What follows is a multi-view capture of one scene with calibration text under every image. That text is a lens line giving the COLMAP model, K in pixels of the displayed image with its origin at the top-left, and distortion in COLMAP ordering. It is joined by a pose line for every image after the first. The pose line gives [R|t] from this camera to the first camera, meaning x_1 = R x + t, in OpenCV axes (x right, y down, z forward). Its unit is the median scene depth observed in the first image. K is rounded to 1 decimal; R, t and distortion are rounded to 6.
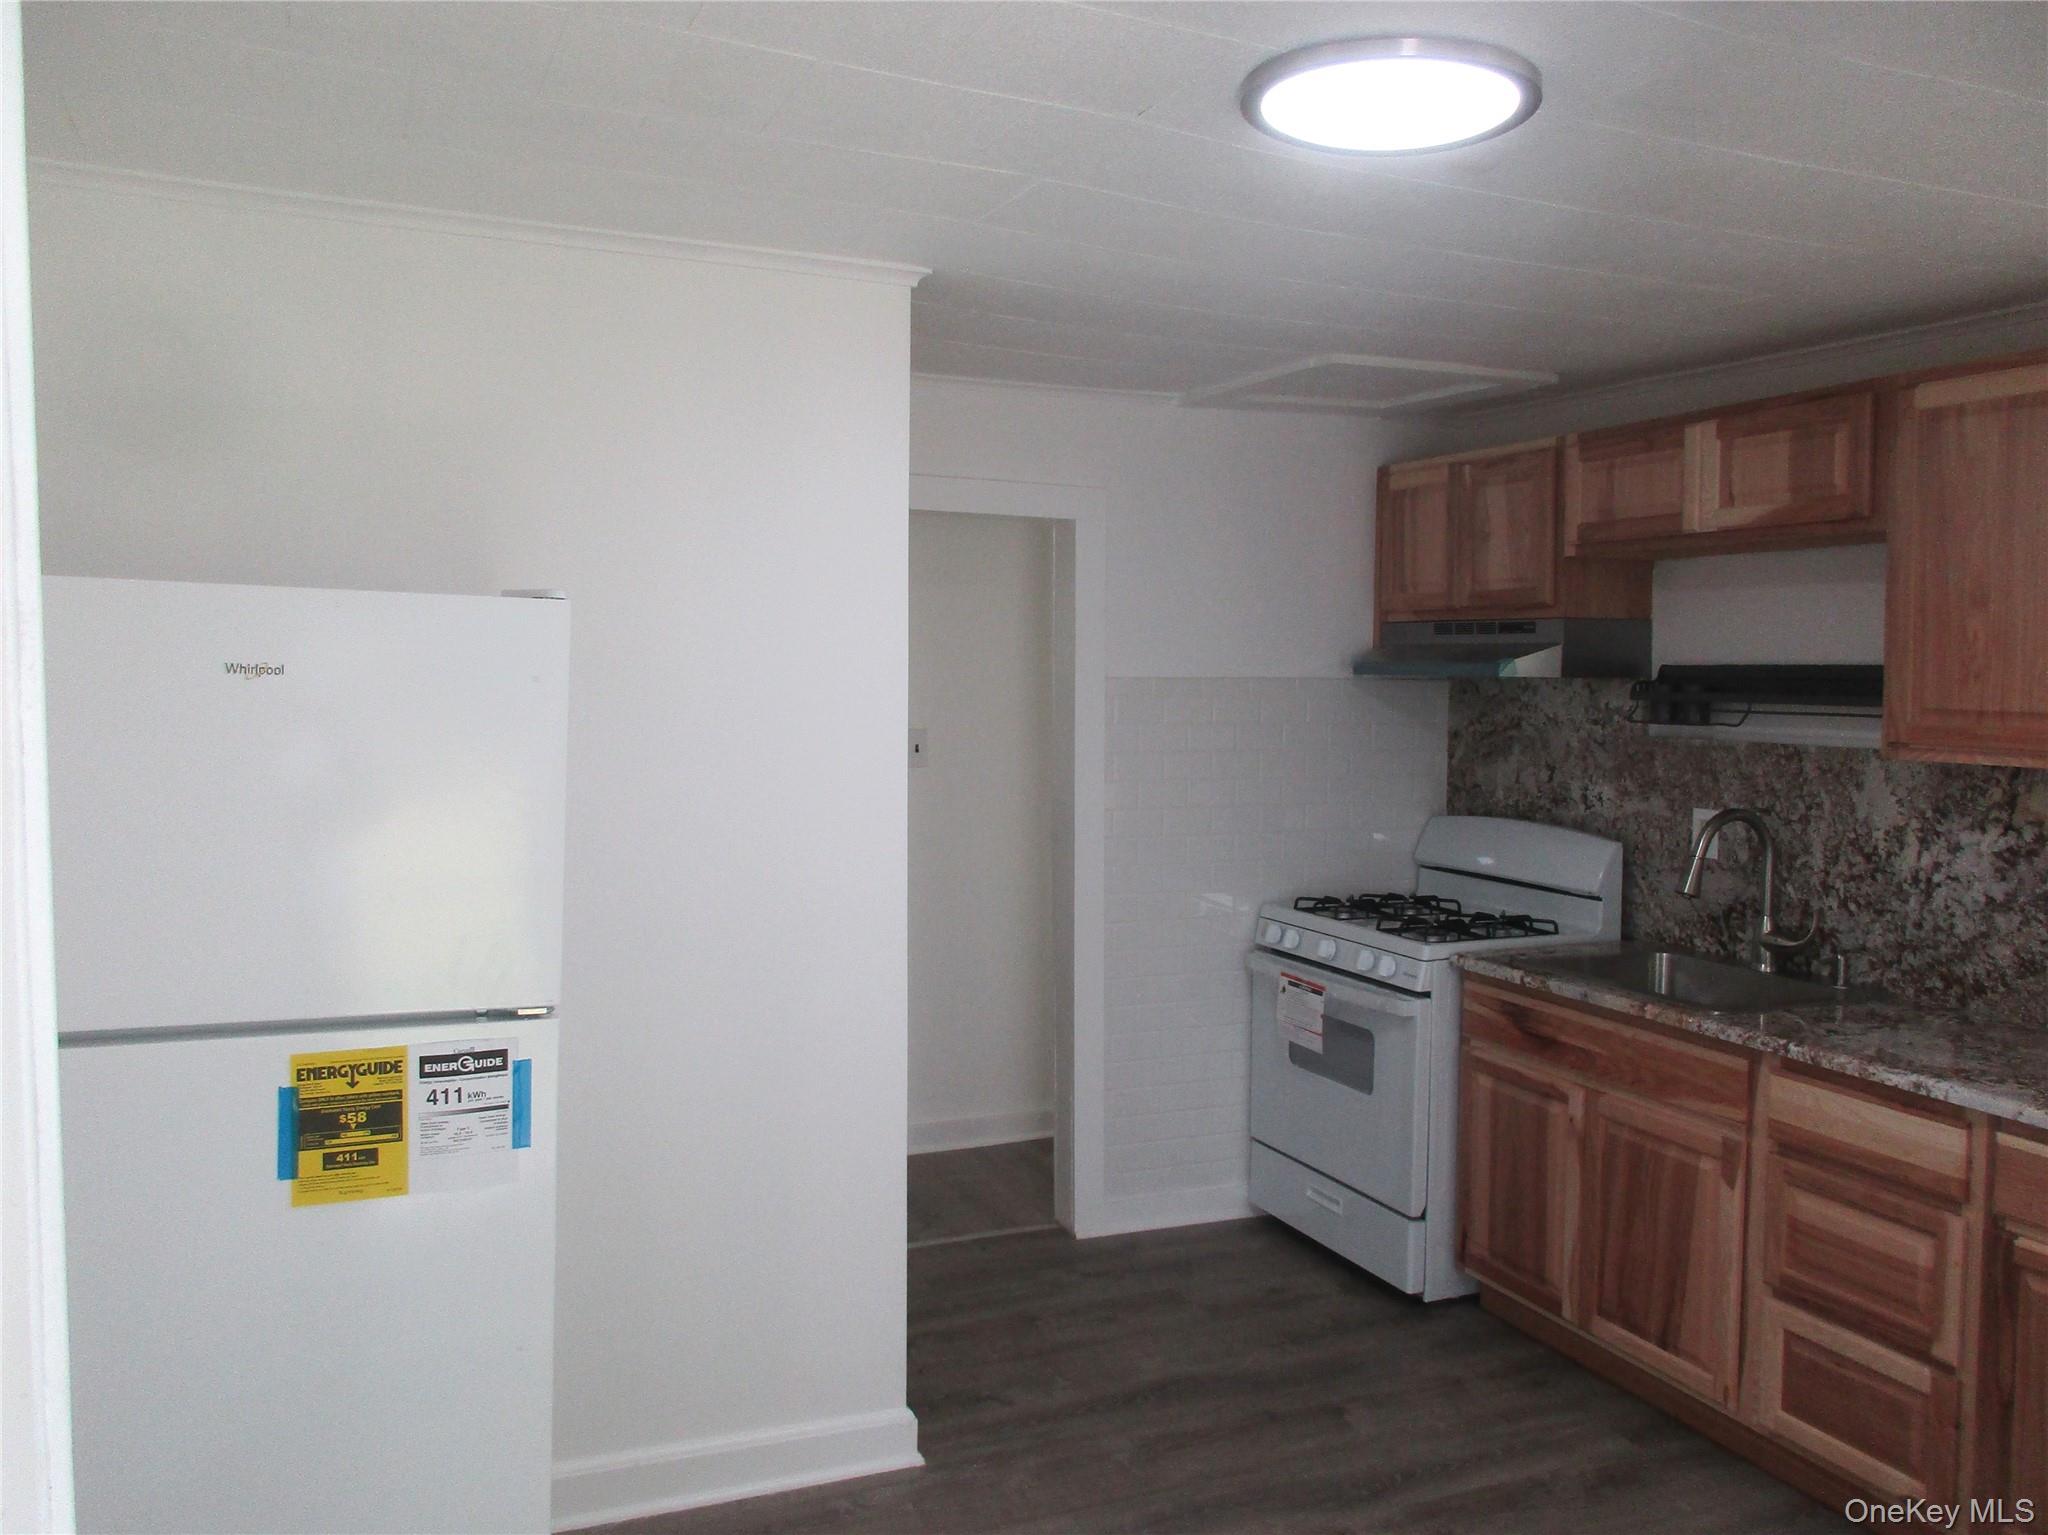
lens RADIAL K [[1598.1, 0, 1023.0], [0, 1598.1, 730.4], [0, 0, 1]] dist [0.001018, 0.000445]
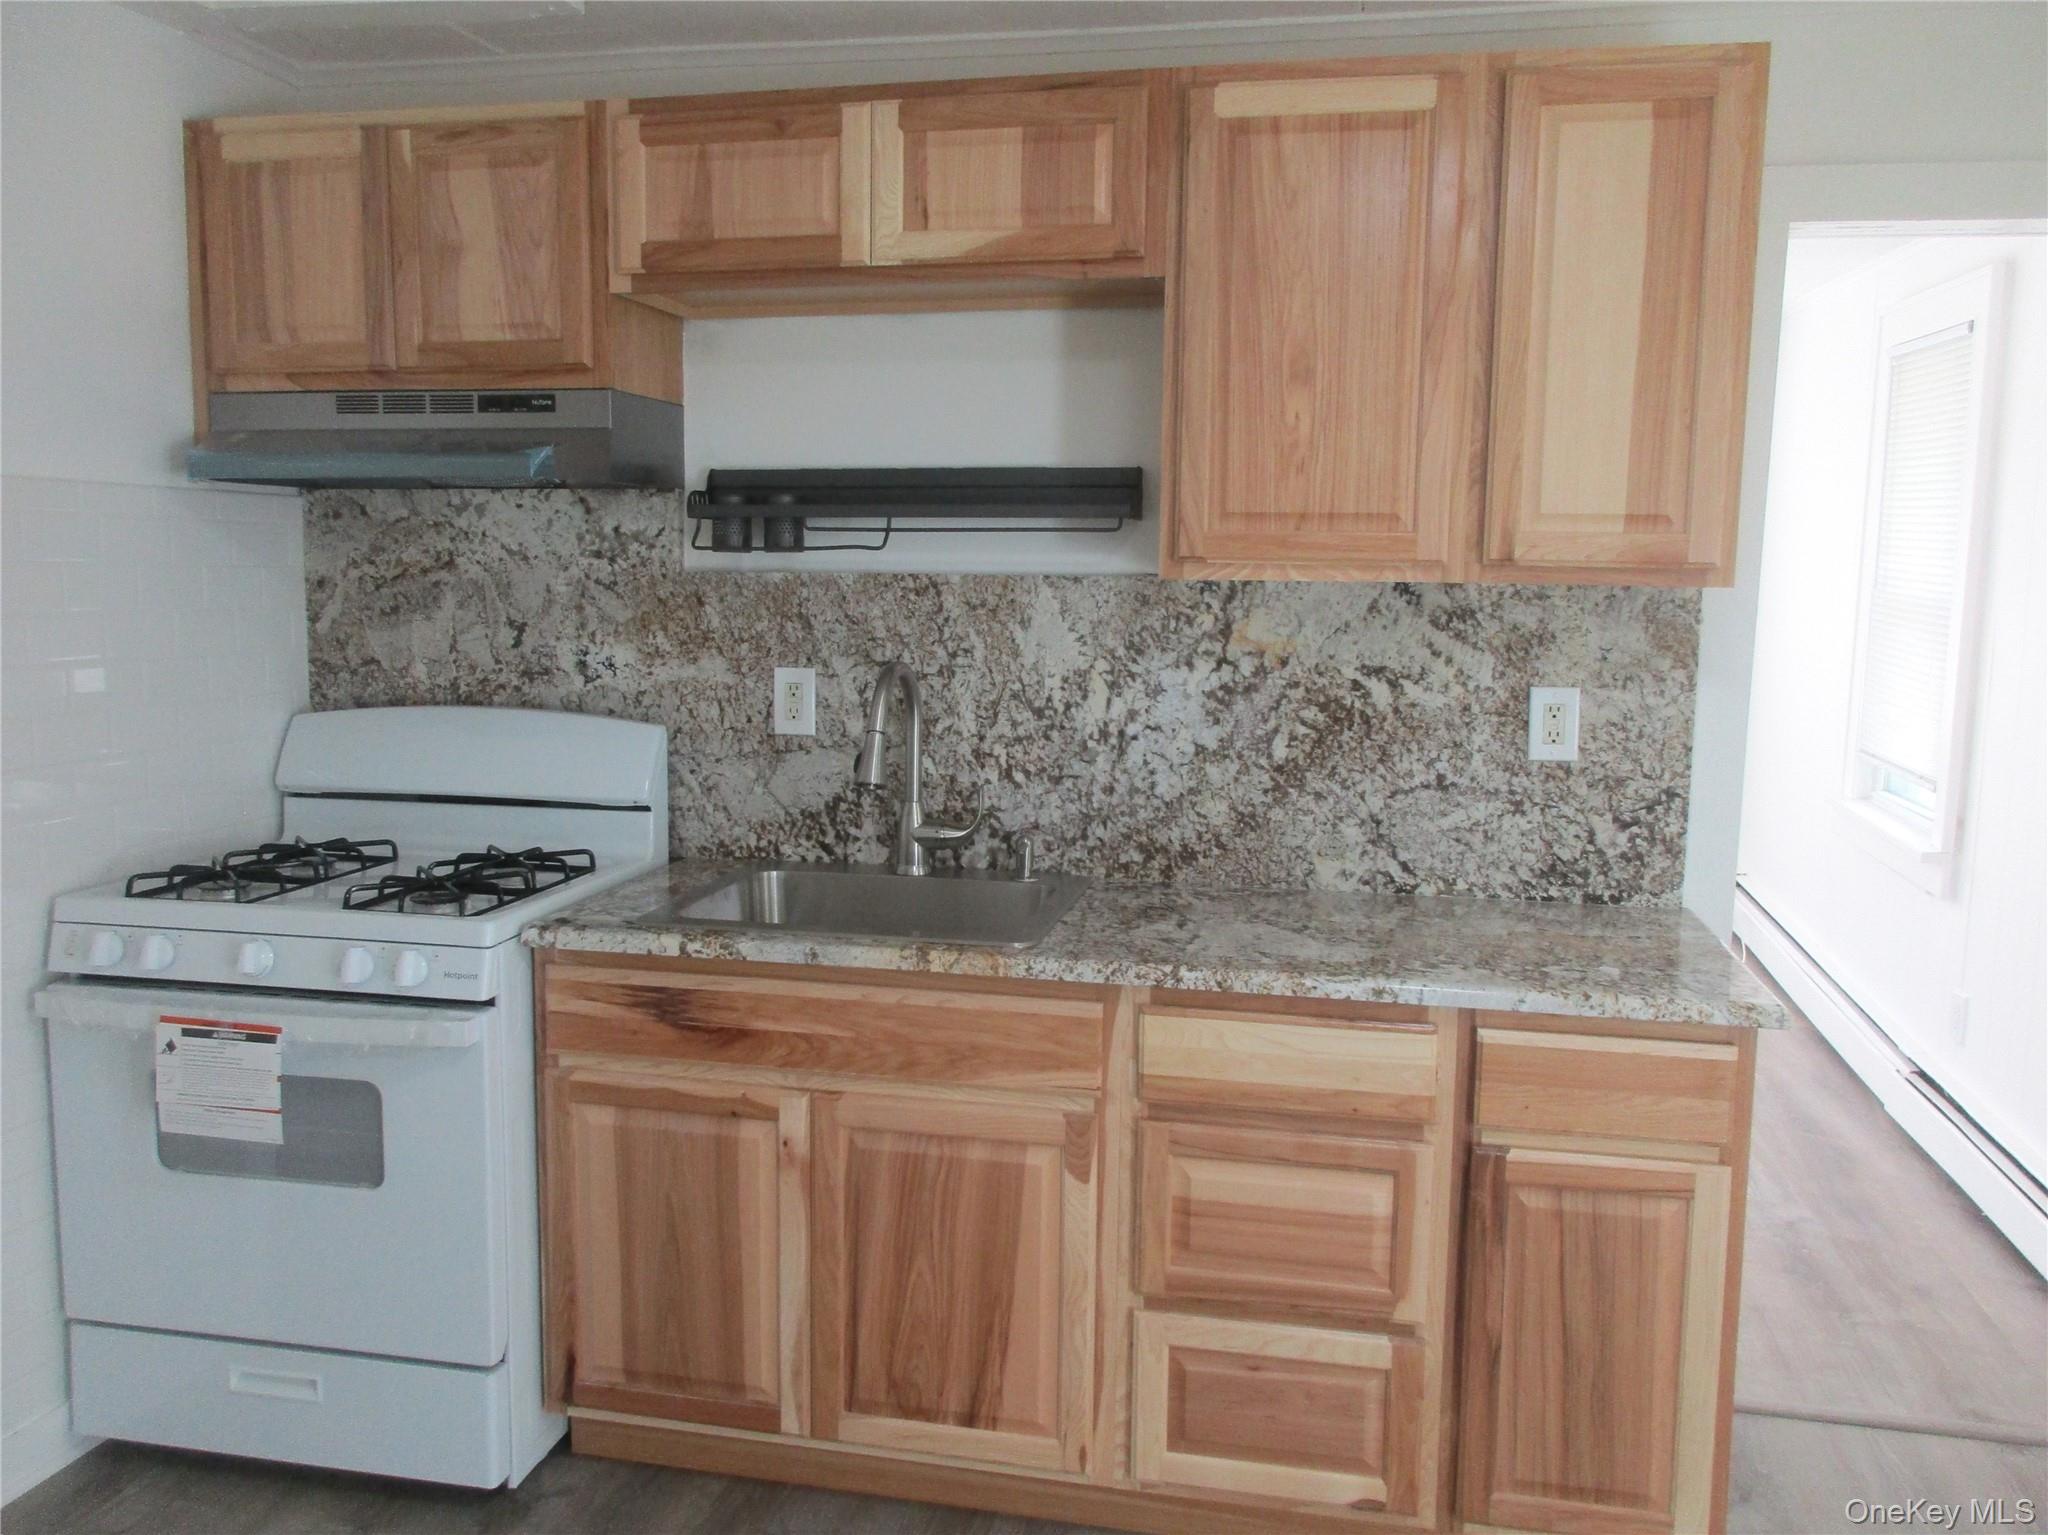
lens RADIAL K [[1630.2, 0, 1023.5], [0, 1630.2, 738.5], [0, 0, 1]] dist [0.001486, 0.004457]
pose [[0.585837, -0.092749, 0.805104, -0.125387], [0.030356, 0.995244, 0.092564, 0.016757], [-0.809860, -0.029788, 0.585866, 0.519324]]
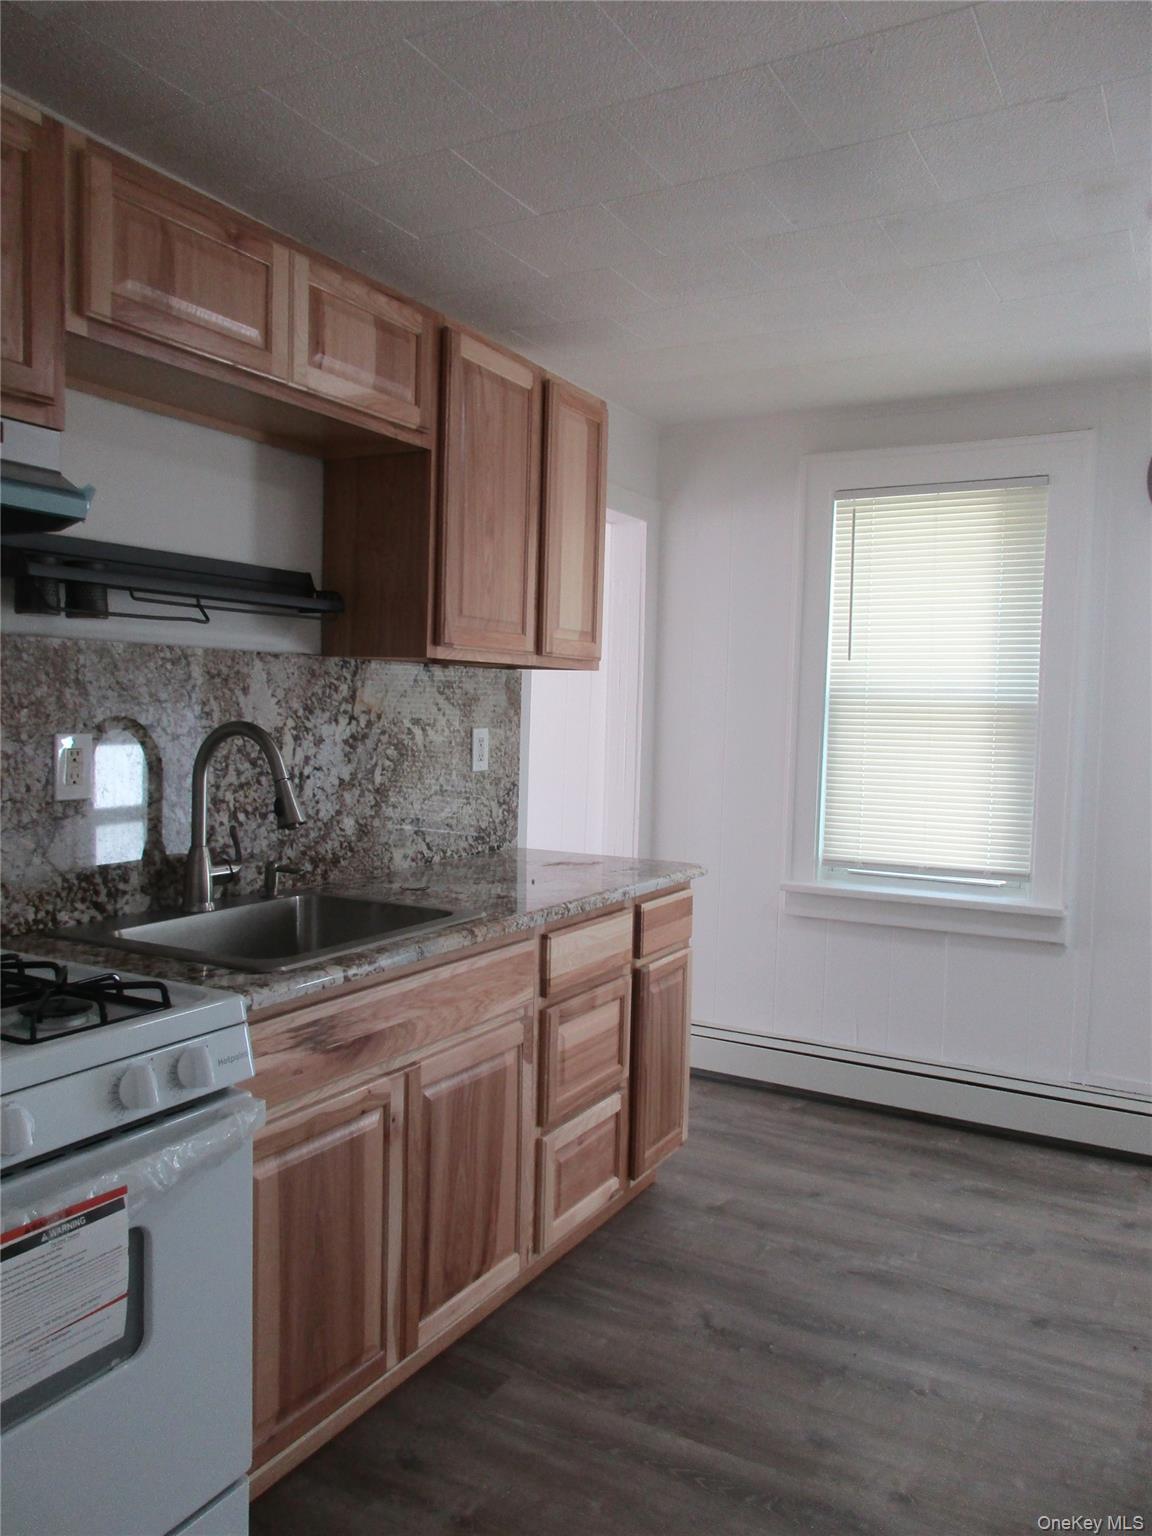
lens RADIAL K [[1153.3, 0, 576.0], [0, 1153.3, 768.0], [0, 0, 1]] dist [-0.005515, 0.000257]
pose [[-0.597806, -0.066273, 0.798897, -0.149996], [0.007066, 0.996103, 0.087920, 0.021615], [-0.801610, 0.058204, -0.595007, 1.232329]]
